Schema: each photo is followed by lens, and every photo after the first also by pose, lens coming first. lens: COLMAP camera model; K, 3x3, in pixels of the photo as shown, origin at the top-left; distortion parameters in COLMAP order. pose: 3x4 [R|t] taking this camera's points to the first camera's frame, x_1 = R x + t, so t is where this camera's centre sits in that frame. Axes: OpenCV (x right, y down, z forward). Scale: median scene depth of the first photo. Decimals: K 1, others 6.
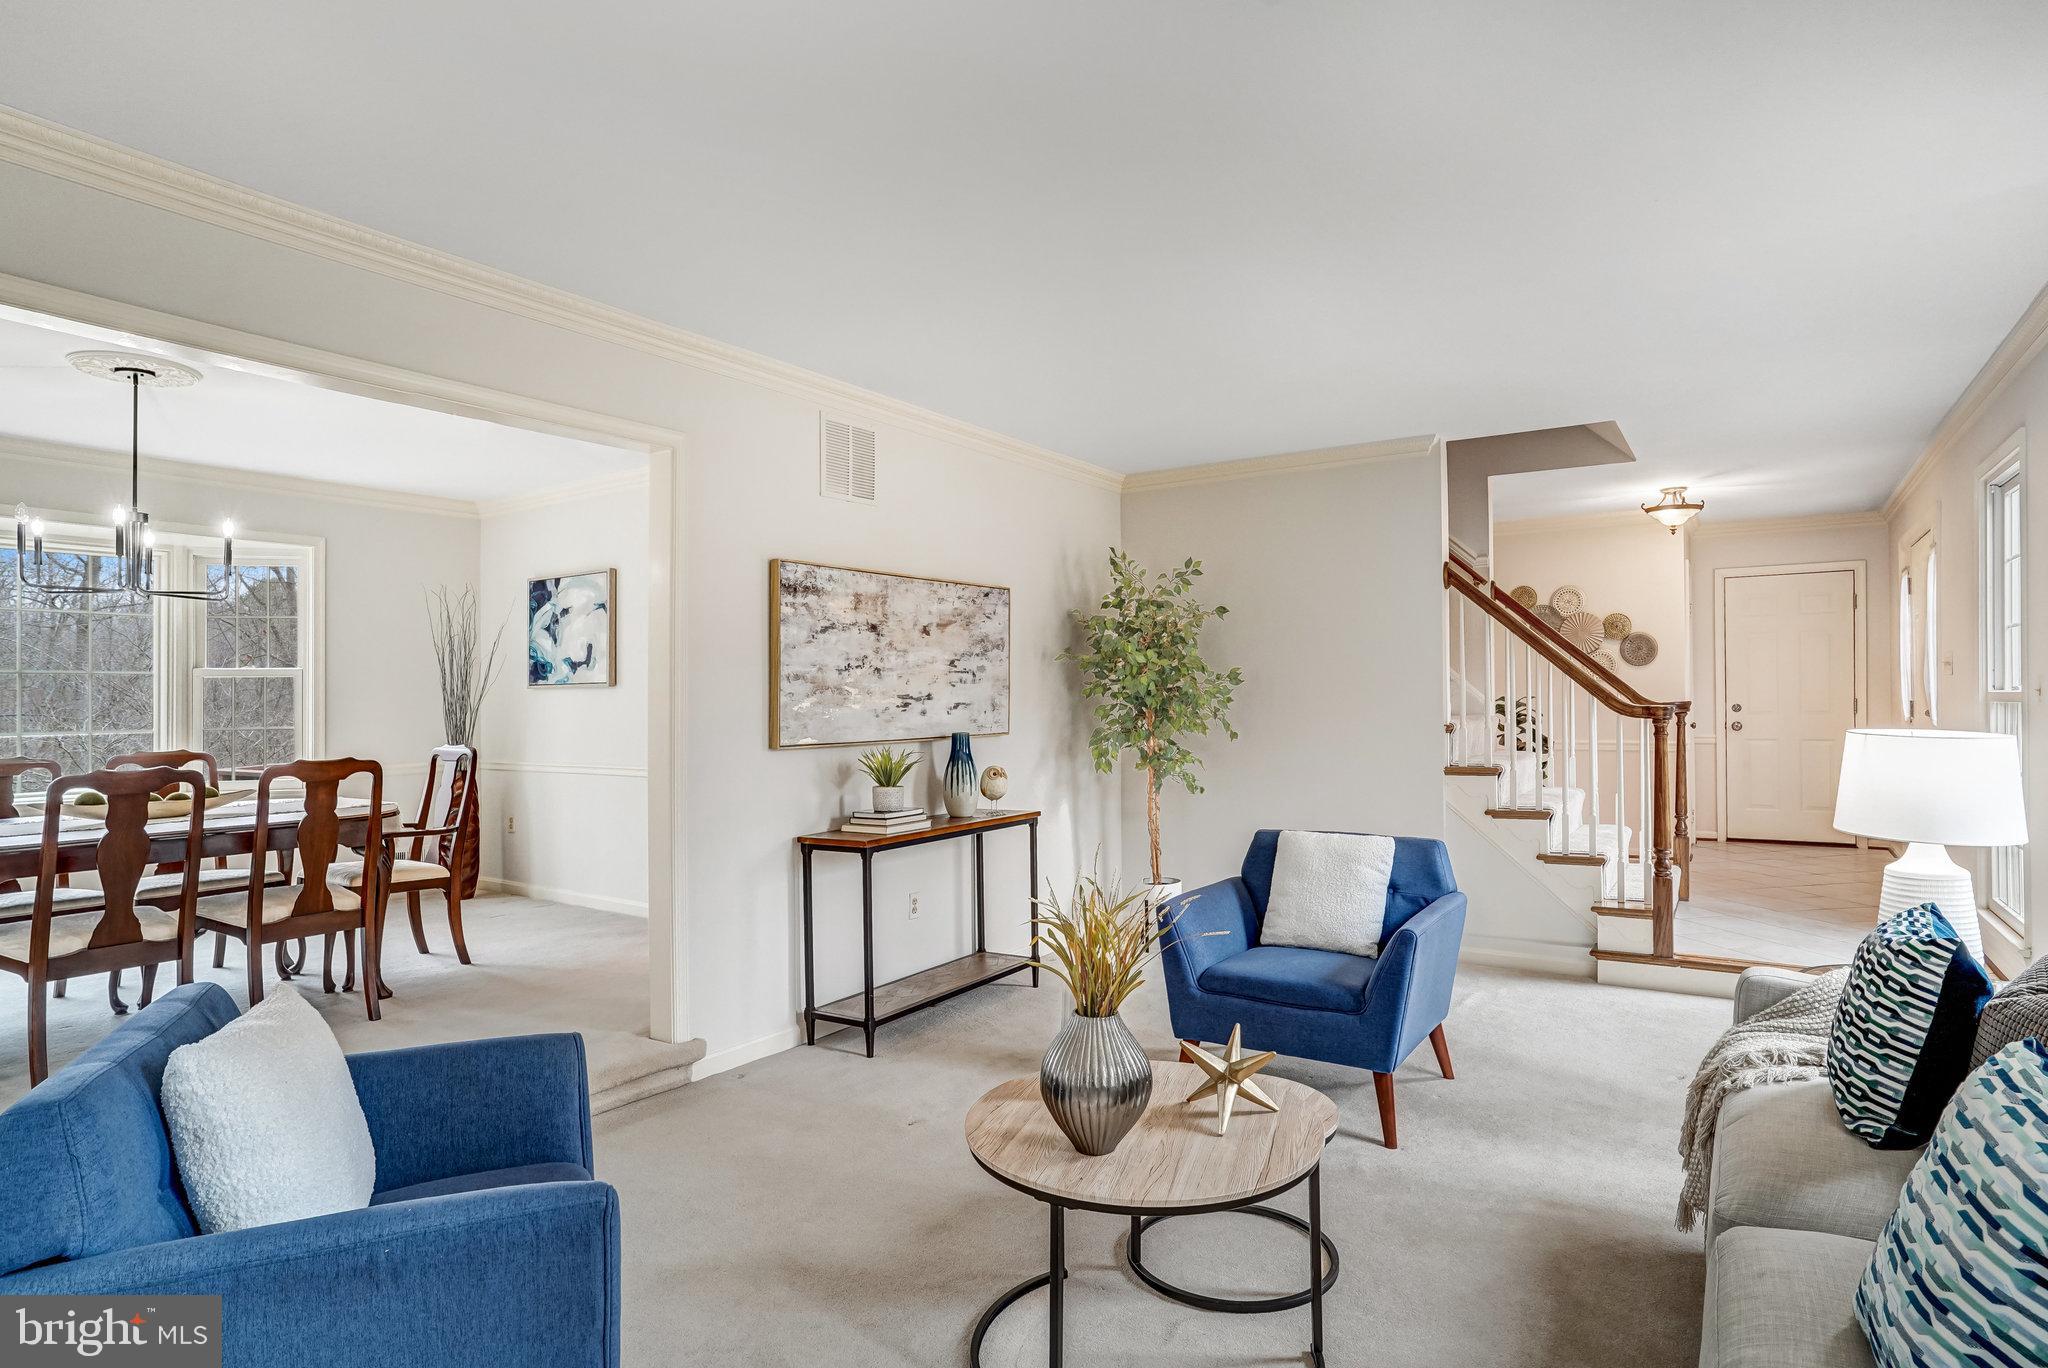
lens RADIAL K [[1109.9, 0, 1027.3], [0, 1109.9, 678.8], [0, 0, 1]] dist [-0.037499, 0.021319]
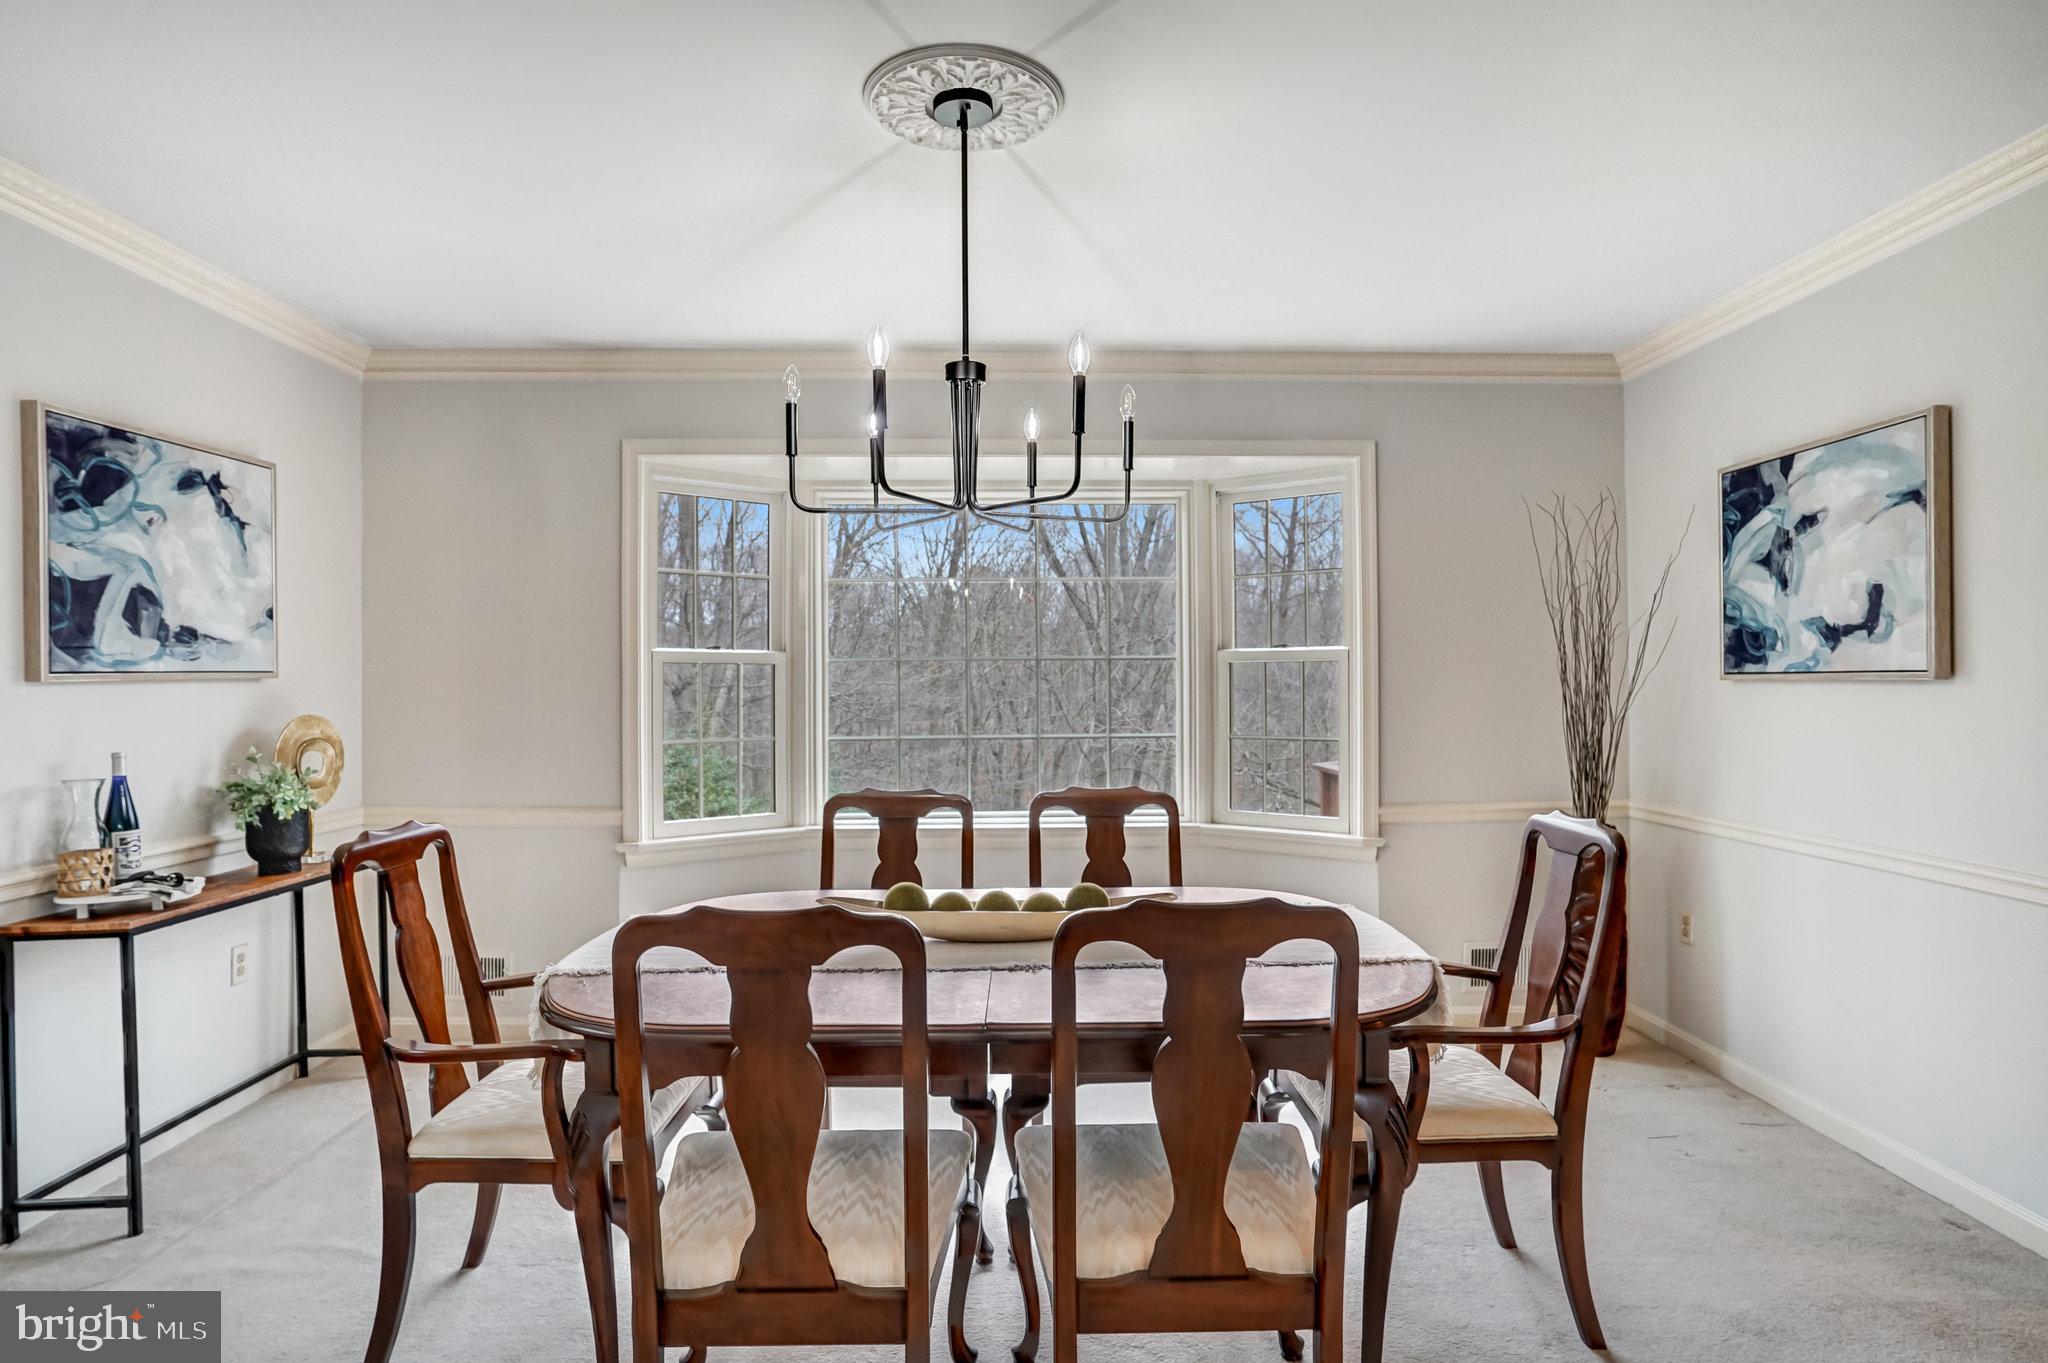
lens RADIAL K [[1109.9, 0, 1026.1], [0, 1109.9, 671.5], [0, 0, 1]] dist [-0.037499, 0.021319]
pose [[0.575802, 0.001318, -0.817588, -0.226152], [0.012092, 0.999876, 0.010128, -0.004640], [0.817499, -0.015718, 0.575715, 0.448152]]
